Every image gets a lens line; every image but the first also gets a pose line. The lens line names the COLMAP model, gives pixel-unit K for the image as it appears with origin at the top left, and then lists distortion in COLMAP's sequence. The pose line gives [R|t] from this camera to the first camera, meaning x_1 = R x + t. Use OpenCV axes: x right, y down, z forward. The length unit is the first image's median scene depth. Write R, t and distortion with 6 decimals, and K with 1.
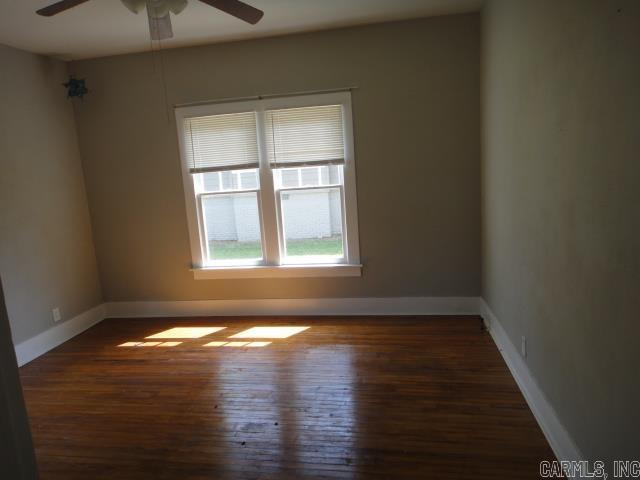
lens RADIAL K [[442.5, 0, 320.6], [0, 442.5, 269.3], [0, 0, 1]] dist [-0.000722, -0.001274]
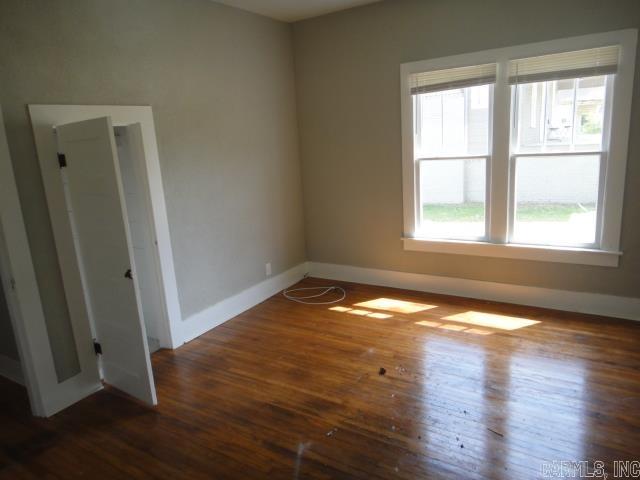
lens RADIAL K [[437.9, 0, 320.0], [0, 437.9, 240.0], [0, 0, 1]] dist [0.002207, -0.000836]
pose [[0.912799, 0.093273, -0.397617, -0.087334], [-0.097609, 0.995181, 0.009370, 0.012468], [0.396574, 0.030258, 0.917504, 0.086975]]
